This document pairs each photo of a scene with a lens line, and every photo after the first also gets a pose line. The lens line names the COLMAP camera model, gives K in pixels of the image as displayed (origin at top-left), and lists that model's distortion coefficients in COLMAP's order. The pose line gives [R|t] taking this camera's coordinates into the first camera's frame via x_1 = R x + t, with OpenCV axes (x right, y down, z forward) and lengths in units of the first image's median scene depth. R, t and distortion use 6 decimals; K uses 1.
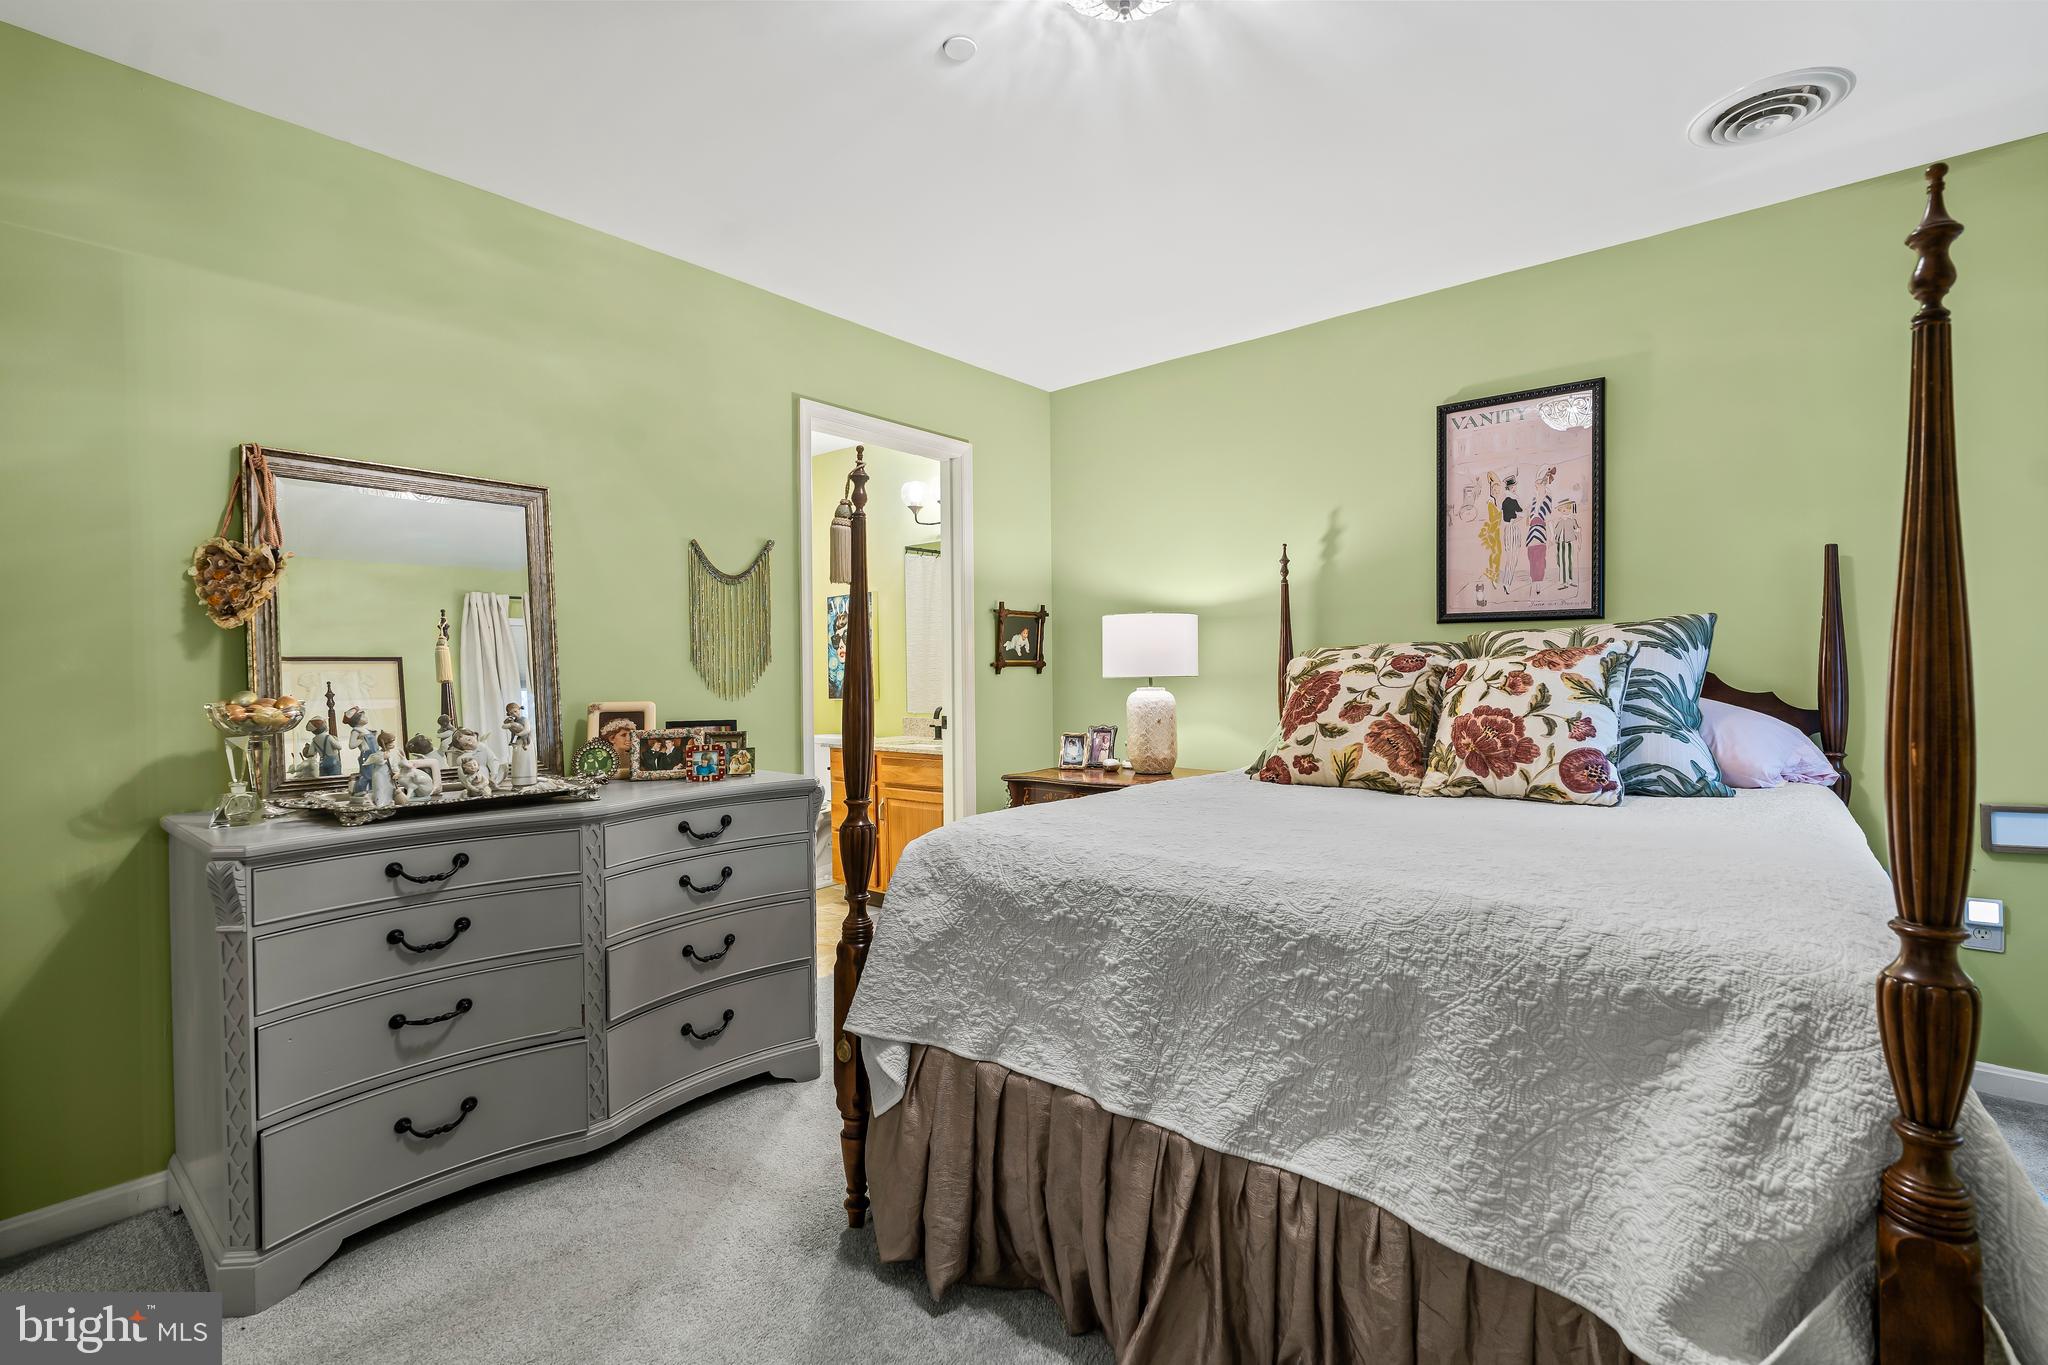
lens RADIAL K [[925.4, 0, 1024.9], [0, 925.4, 684.9], [0, 0, 1]] dist [-0.010739, 0.004567]
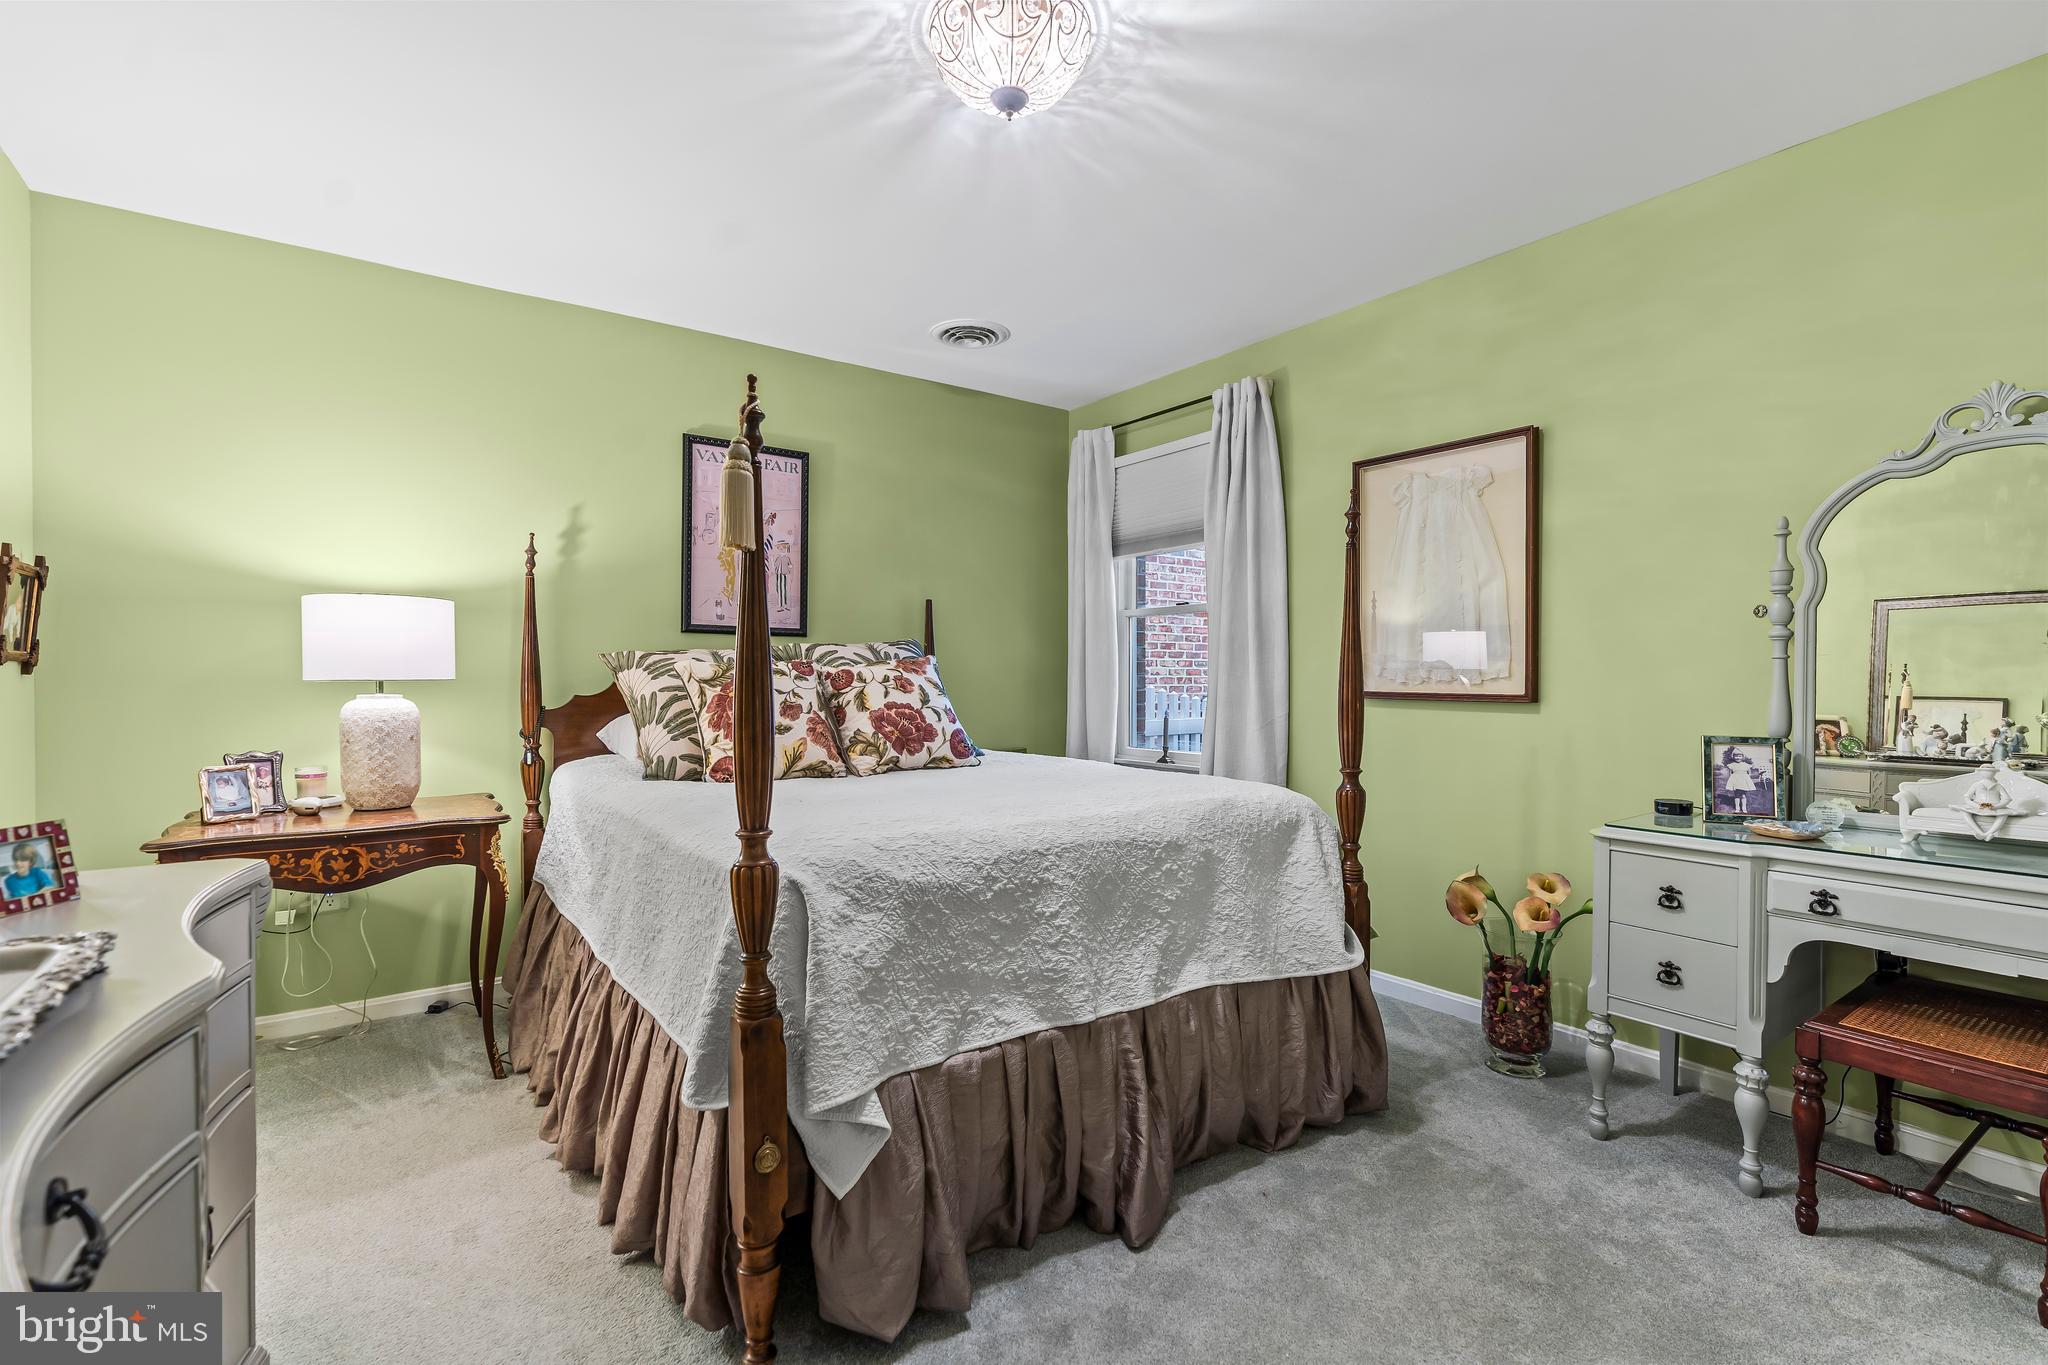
lens RADIAL K [[925.4, 0, 1024.9], [0, 925.4, 684.9], [0, 0, 1]] dist [-0.010739, 0.004567]
pose [[0.243611, 0.002441, 0.969870, -0.768667], [0.010056, 0.999937, -0.005042, 0.007484], [-0.969821, 0.010982, 0.243571, 0.519883]]
